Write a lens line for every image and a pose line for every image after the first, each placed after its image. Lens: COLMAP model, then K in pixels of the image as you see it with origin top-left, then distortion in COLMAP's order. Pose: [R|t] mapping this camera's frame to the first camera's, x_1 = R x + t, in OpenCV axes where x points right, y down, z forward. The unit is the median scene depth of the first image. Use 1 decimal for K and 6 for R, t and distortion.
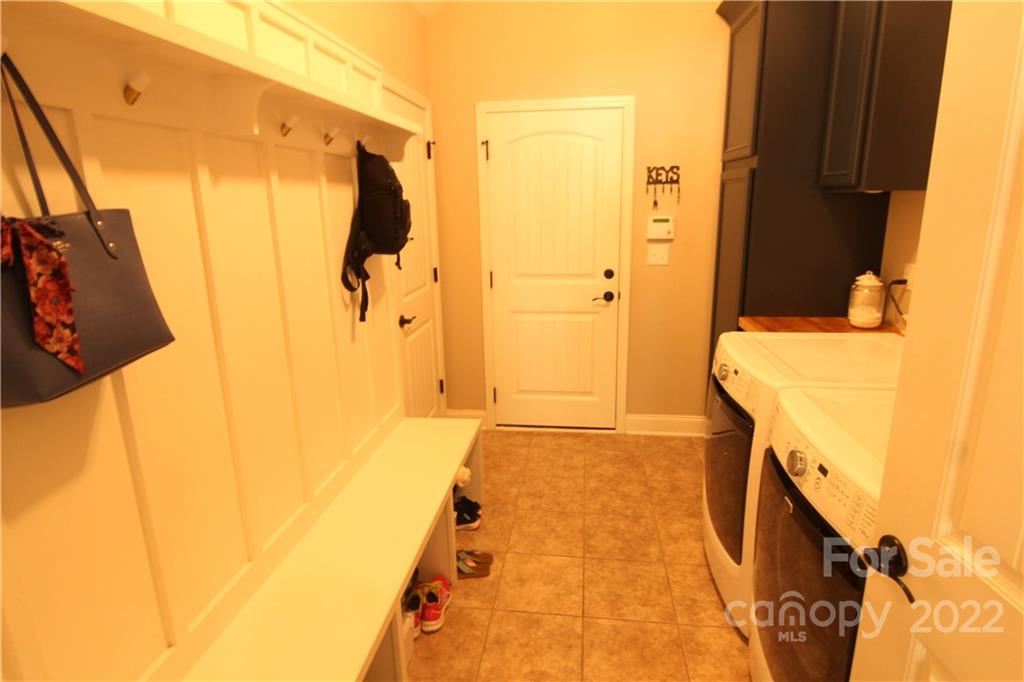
lens RADIAL K [[540.2, 0, 512.2], [0, 540.2, 339.1], [0, 0, 1]] dist [-0.006857, -0.003606]
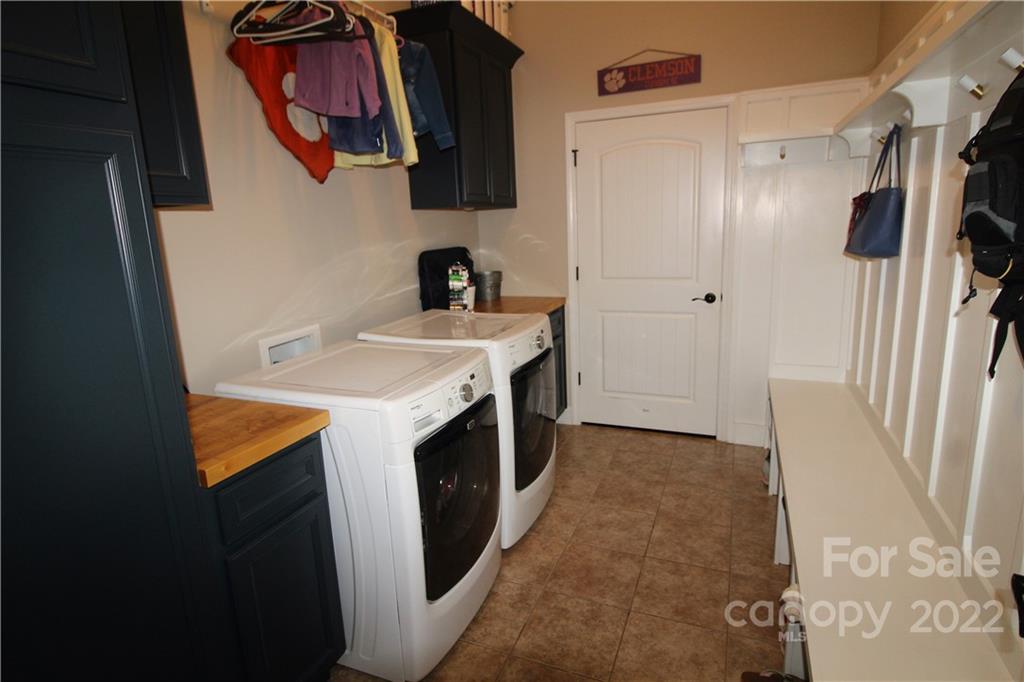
lens RADIAL K [[540.2, 0, 509.2], [0, 540.2, 336.5], [0, 0, 1]] dist [-0.006857, -0.003606]
pose [[-0.963390, 0.007493, 0.267998, 0.075155], [0.125684, 0.895586, 0.426766, -0.406133], [-0.236817, 0.444825, -0.863741, 1.712003]]
